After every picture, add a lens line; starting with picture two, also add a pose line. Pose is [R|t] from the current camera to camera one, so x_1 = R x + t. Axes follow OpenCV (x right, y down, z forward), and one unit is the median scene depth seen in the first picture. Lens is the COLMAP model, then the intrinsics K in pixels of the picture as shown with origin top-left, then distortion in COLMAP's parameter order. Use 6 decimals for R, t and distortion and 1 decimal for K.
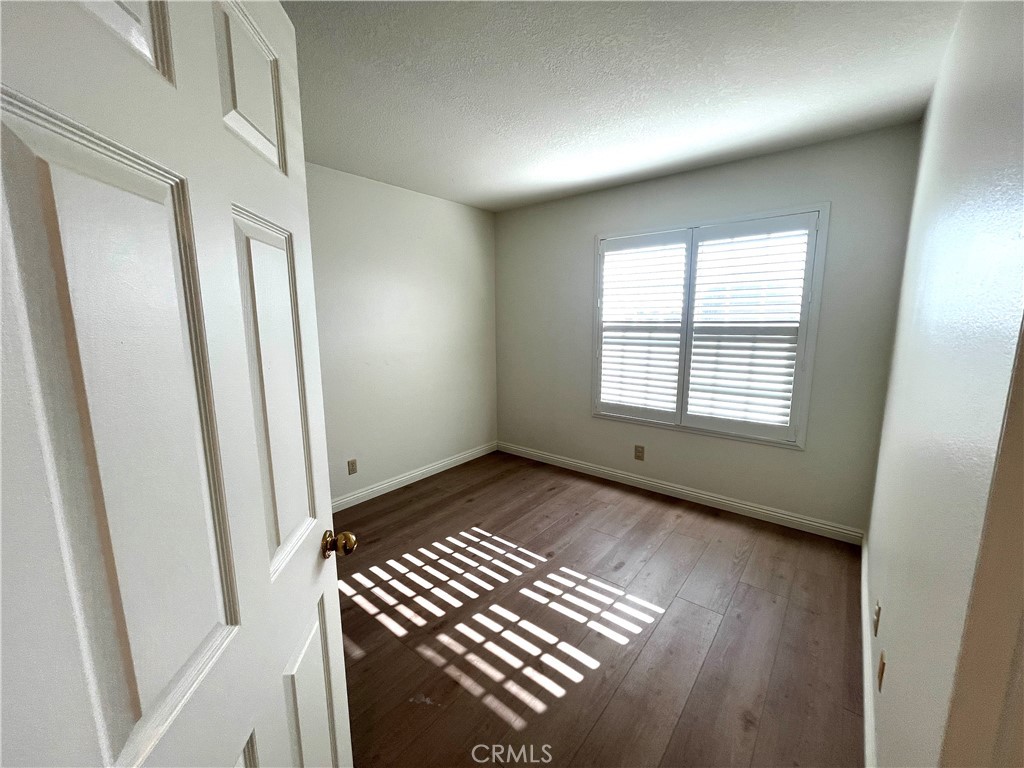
lens RADIAL K [[414.8, 0, 502.5], [0, 414.8, 379.7], [0, 0, 1]] dist [0.008790, 0.000171]
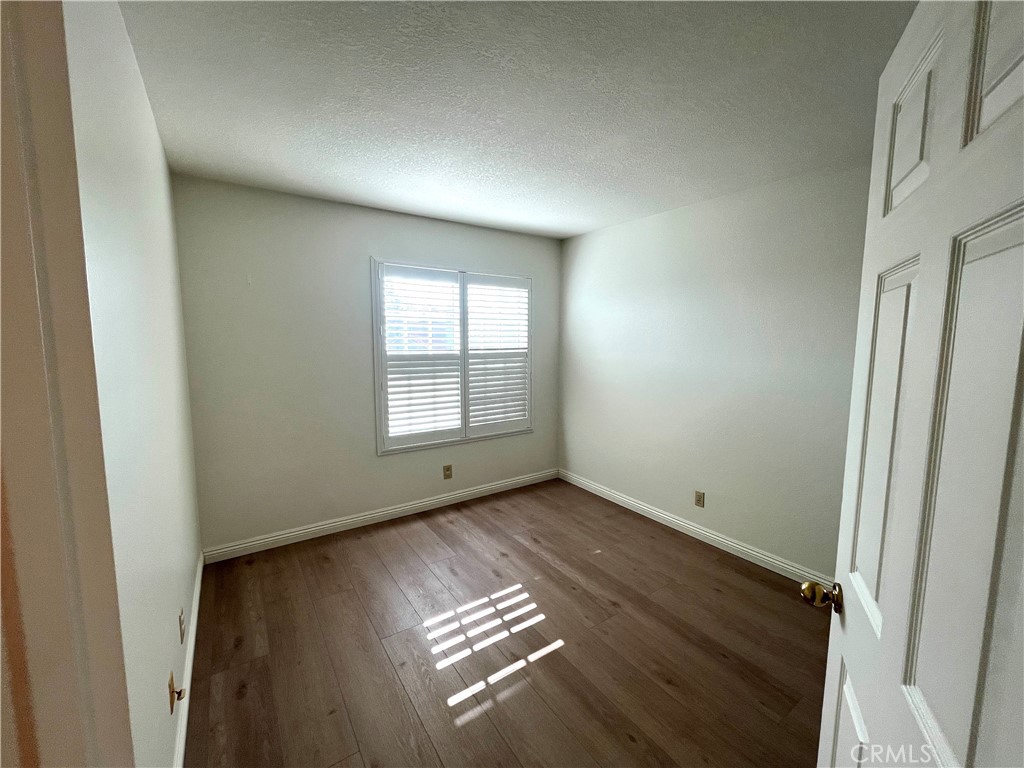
lens RADIAL K [[414.8, 0, 501.1], [0, 414.8, 388.9], [0, 0, 1]] dist [0.008790, 0.000171]
pose [[0.297132, -0.098525, 0.949740, -0.768457], [0.151719, 0.986897, 0.054913, -0.089542], [-0.942706, 0.127777, 0.308187, 0.640289]]
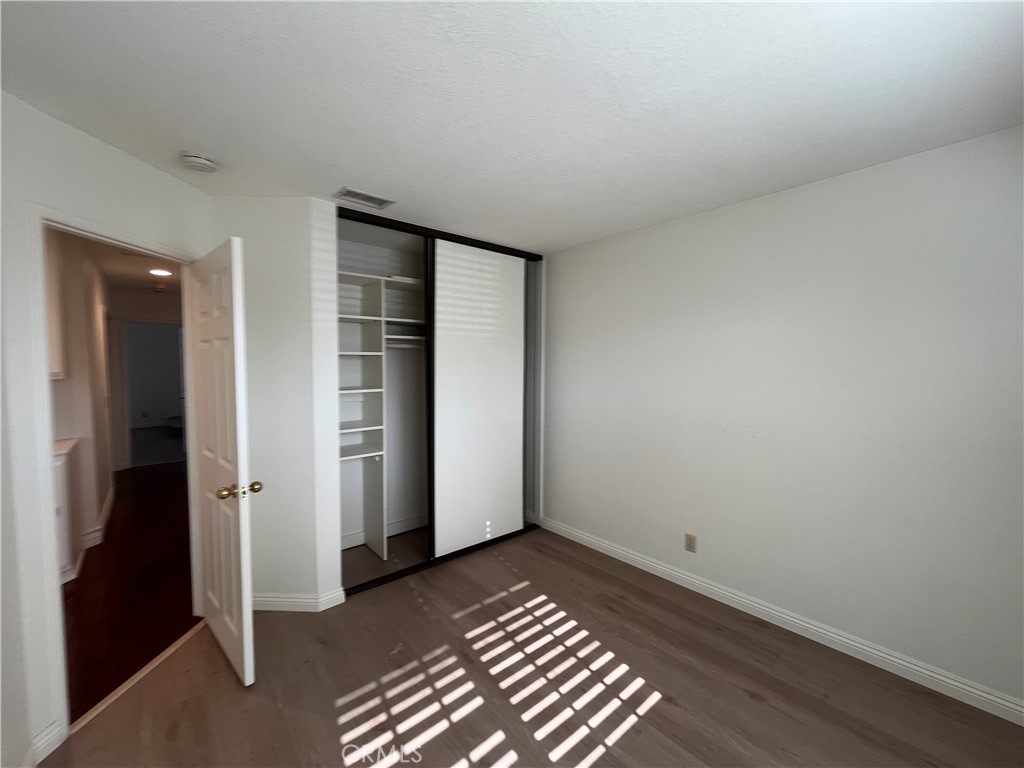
lens RADIAL K [[414.8, 0, 511.1], [0, 414.8, 385.8], [0, 0, 1]] dist [0.008790, 0.000171]
pose [[-0.149481, 0.055616, -0.987199, 0.588393], [-0.152399, 0.985190, 0.078579, -0.135964], [0.976949, 0.162194, -0.138791, 0.794888]]
